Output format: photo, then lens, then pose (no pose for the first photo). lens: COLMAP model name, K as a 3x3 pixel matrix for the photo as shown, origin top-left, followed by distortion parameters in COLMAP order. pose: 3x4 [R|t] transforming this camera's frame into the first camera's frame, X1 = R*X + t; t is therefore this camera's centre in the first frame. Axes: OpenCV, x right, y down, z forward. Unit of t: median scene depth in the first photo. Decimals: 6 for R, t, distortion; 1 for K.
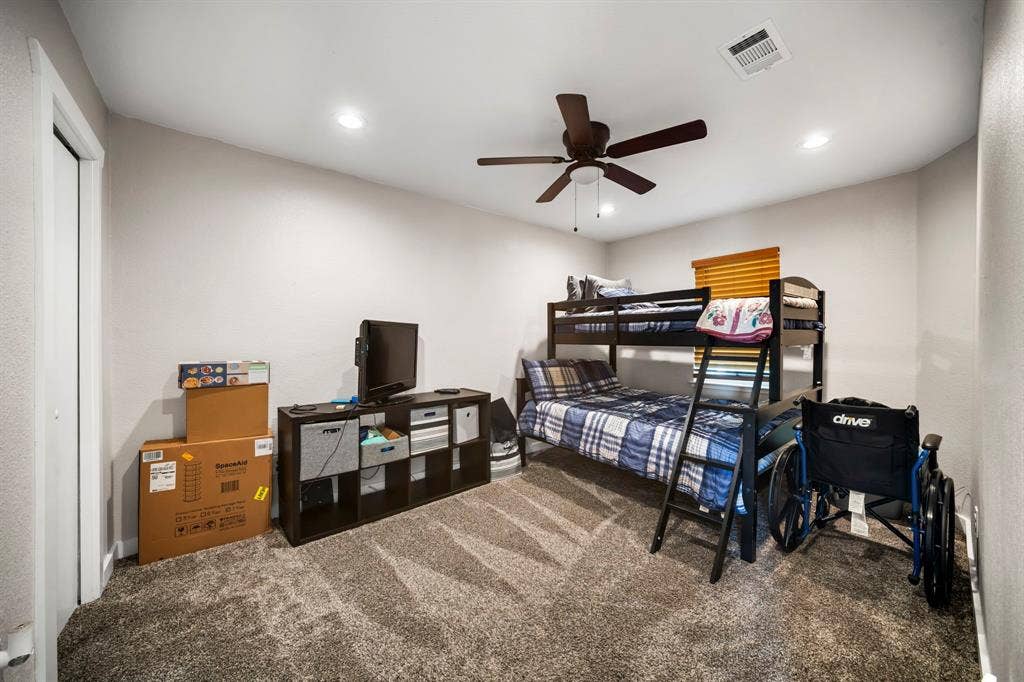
lens RADIAL K [[367.6, 0, 515.9], [0, 367.6, 328.2], [0, 0, 1]] dist [-0.028311, 0.008245]
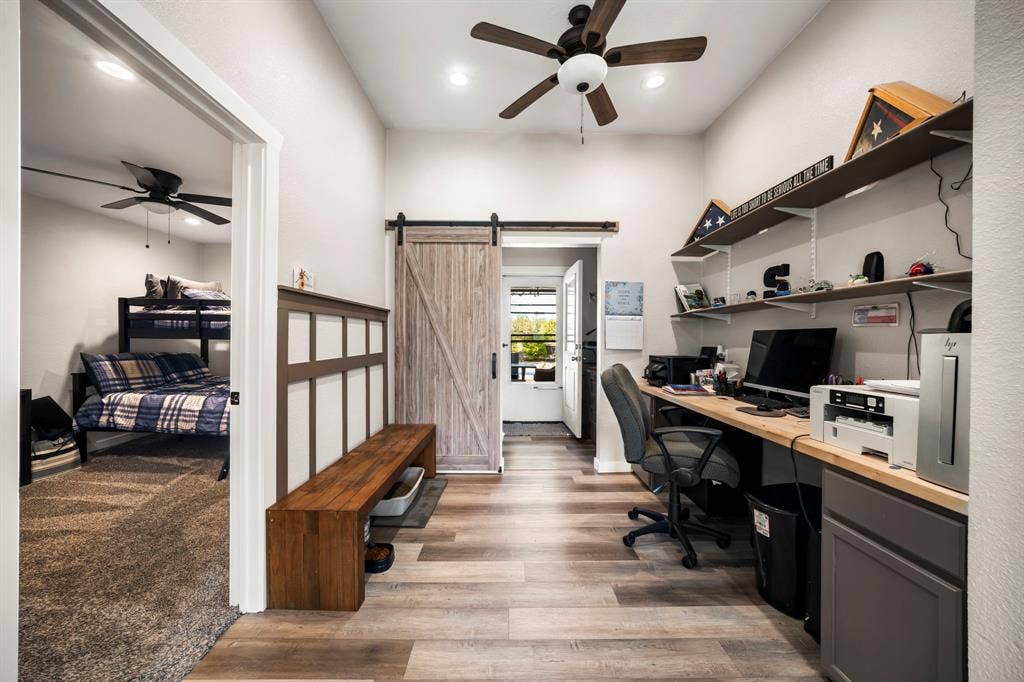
lens RADIAL K [[385.0, 0, 528.1], [0, 385.0, 342.5], [0, 0, 1]] dist [-0.023520, 0.005933]
pose [[0.624601, -0.005632, 0.780923, -0.024308], [-0.035859, 0.998712, 0.035884, -0.025499], [-0.780120, -0.050417, 0.623595, -0.601674]]
